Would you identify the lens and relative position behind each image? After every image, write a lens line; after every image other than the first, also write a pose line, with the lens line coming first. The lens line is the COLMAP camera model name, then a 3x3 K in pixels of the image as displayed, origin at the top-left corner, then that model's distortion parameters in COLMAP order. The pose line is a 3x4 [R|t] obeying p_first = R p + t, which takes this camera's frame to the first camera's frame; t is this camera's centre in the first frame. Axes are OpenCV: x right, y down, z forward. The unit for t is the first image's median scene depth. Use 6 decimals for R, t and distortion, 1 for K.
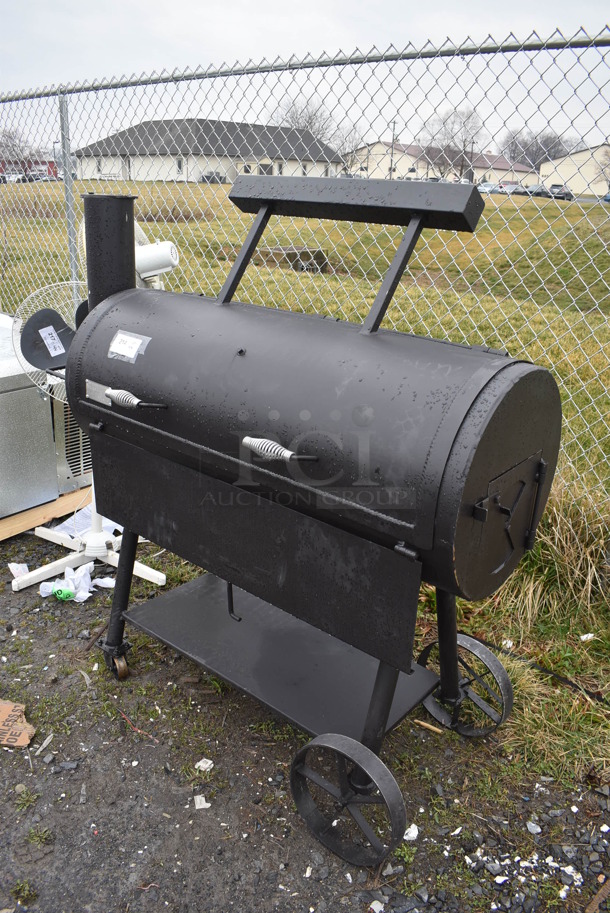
lens RADIAL K [[709.7, 0, 306.7], [0, 709.7, 460.1], [0, 0, 1]] dist [-0.100297, 0.019245]
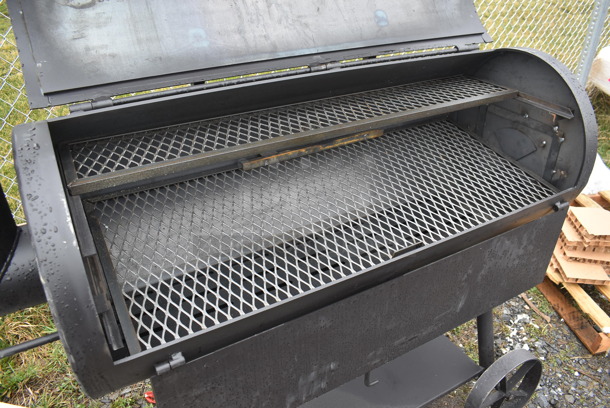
lens RADIAL K [[474.2, 0, 307.9], [0, 474.2, 200.9], [0, 0, 1]] dist [-0.100297, 0.019245]
pose [[0.348038, -0.514377, 0.783764, -0.516223], [0.352277, 0.846519, 0.399131, -0.290751], [-0.868775, 0.137189, 0.475824, 0.727161]]
